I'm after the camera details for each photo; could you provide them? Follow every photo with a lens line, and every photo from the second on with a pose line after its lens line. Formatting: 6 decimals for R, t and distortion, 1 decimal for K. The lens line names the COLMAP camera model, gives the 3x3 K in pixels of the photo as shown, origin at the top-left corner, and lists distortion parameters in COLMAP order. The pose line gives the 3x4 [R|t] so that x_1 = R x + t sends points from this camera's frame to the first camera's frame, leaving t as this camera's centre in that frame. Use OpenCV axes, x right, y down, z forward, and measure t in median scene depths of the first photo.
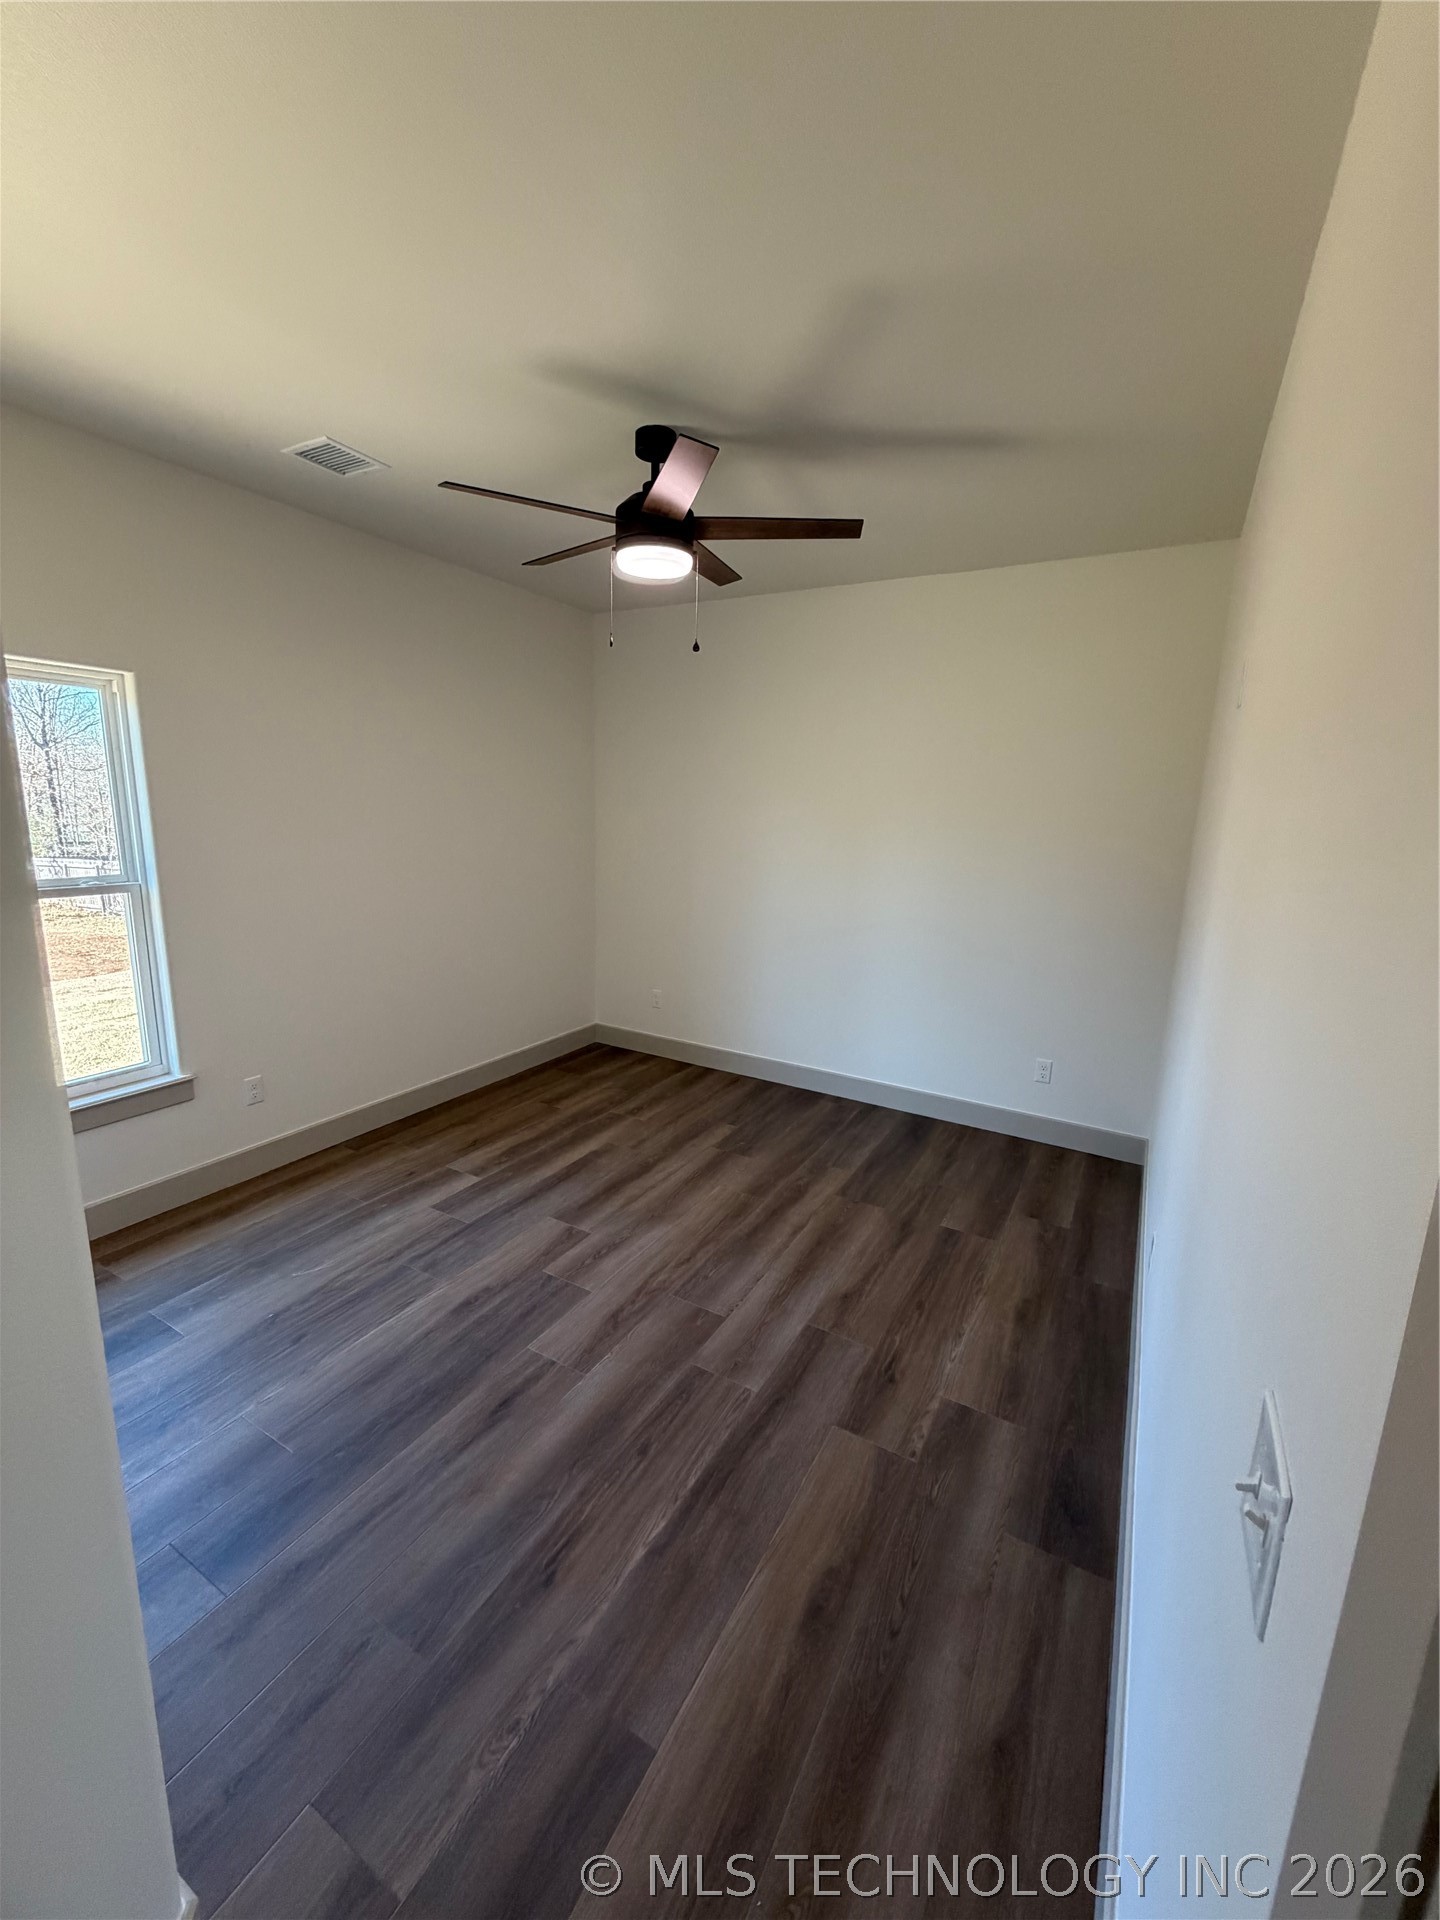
lens RADIAL K [[760.4, 0, 723.2], [0, 760.4, 952.8], [0, 0, 1]] dist [-0.000001, -0.000589]
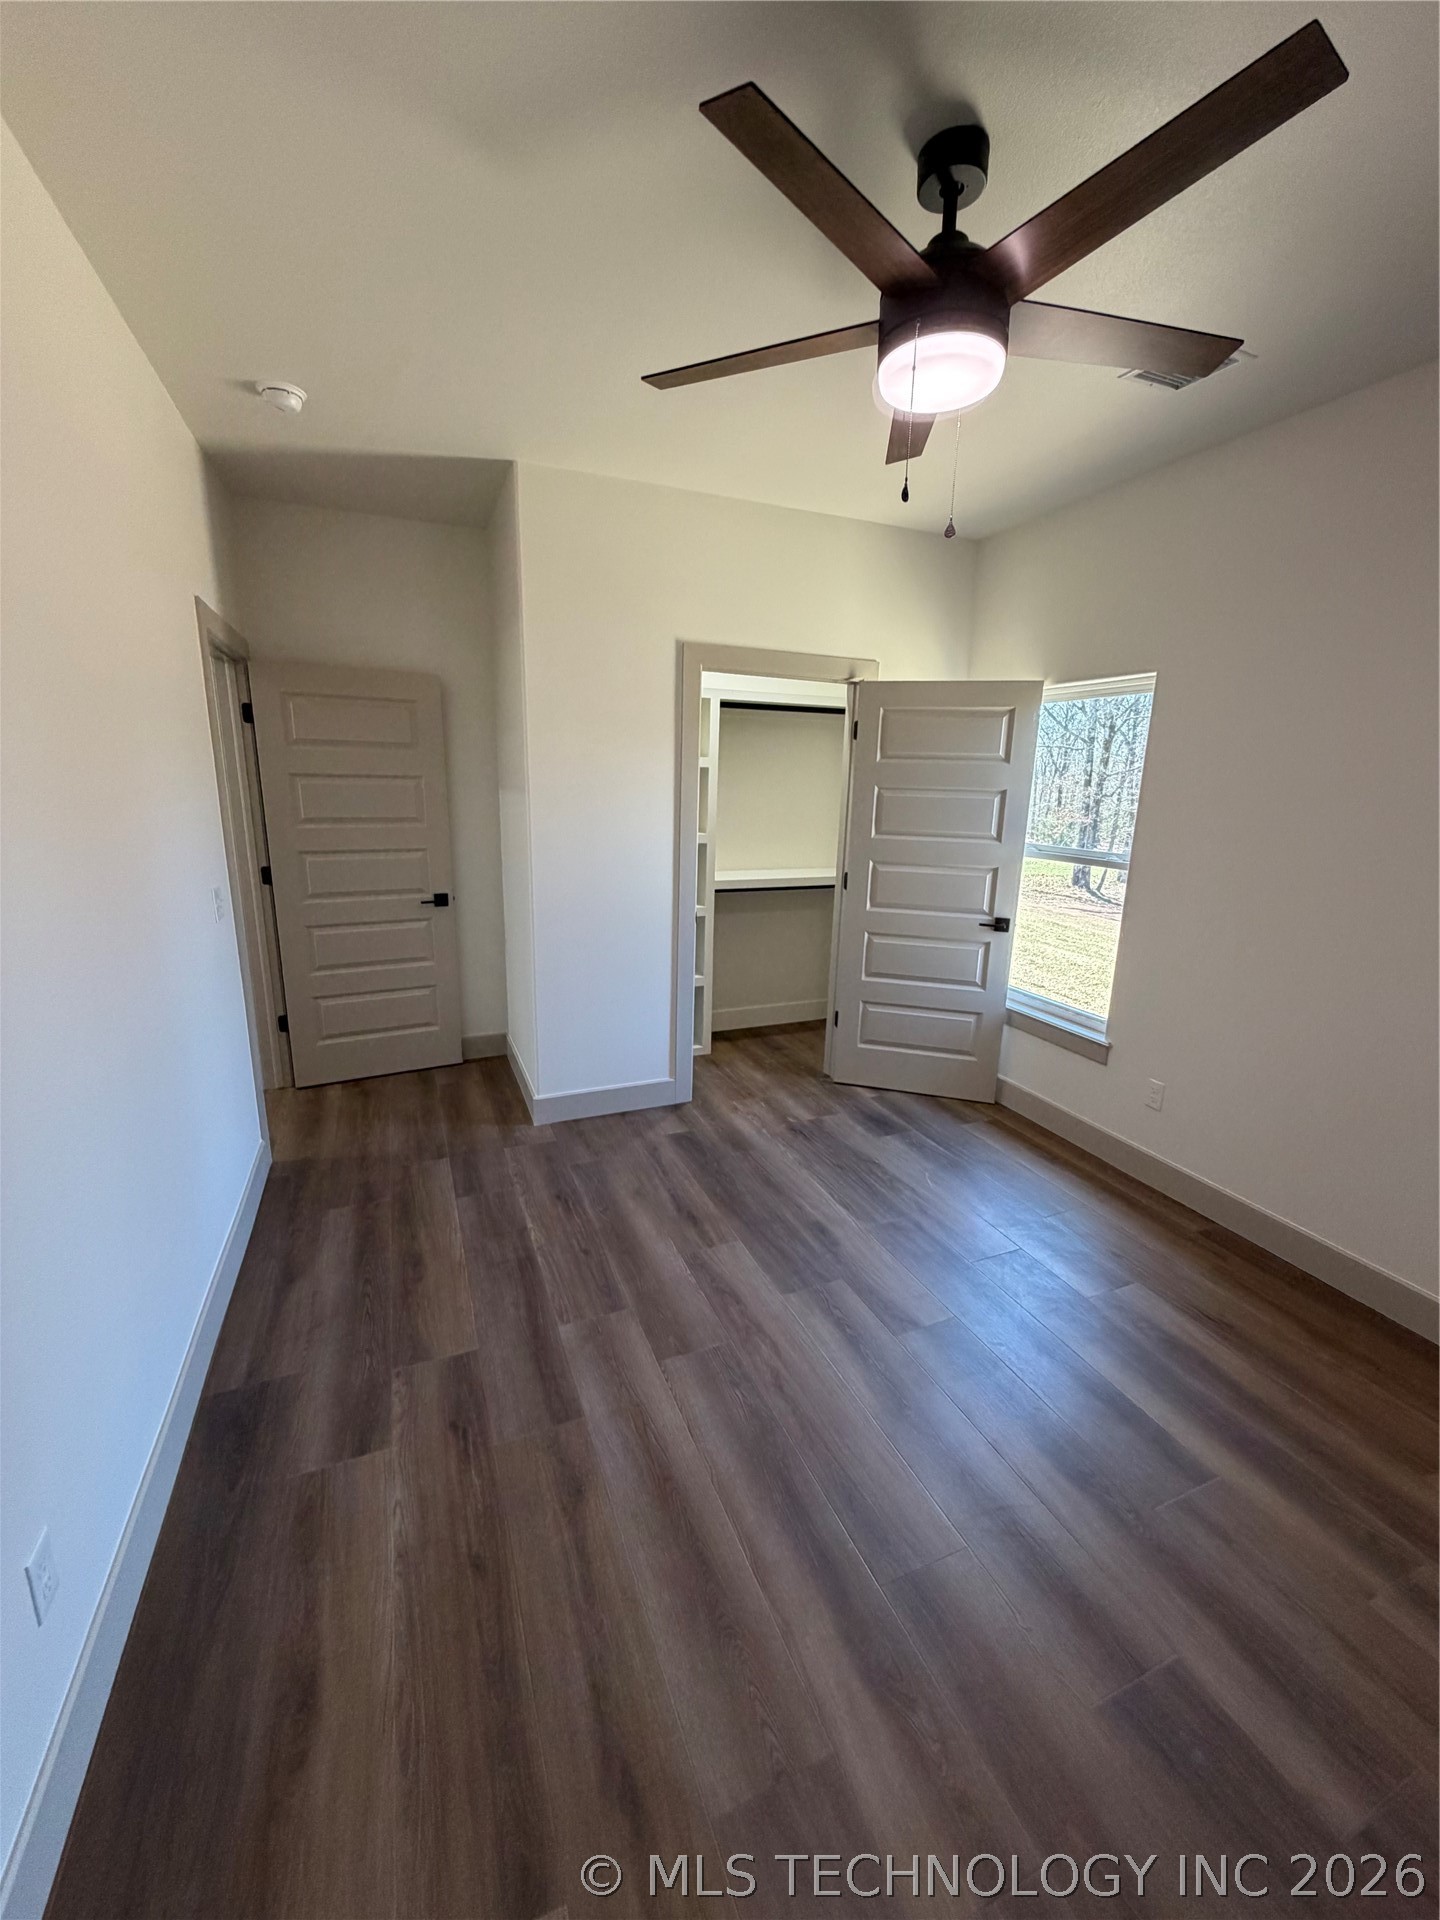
lens RADIAL K [[760.4, 0, 723.2], [0, 760.4, 952.8], [0, 0, 1]] dist [-0.000001, -0.000589]
pose [[-0.606215, 0.137343, -0.783352, 0.628386], [-0.189829, 0.931518, 0.310224, -0.259296], [0.772314, 0.336766, -0.538628, 1.496900]]
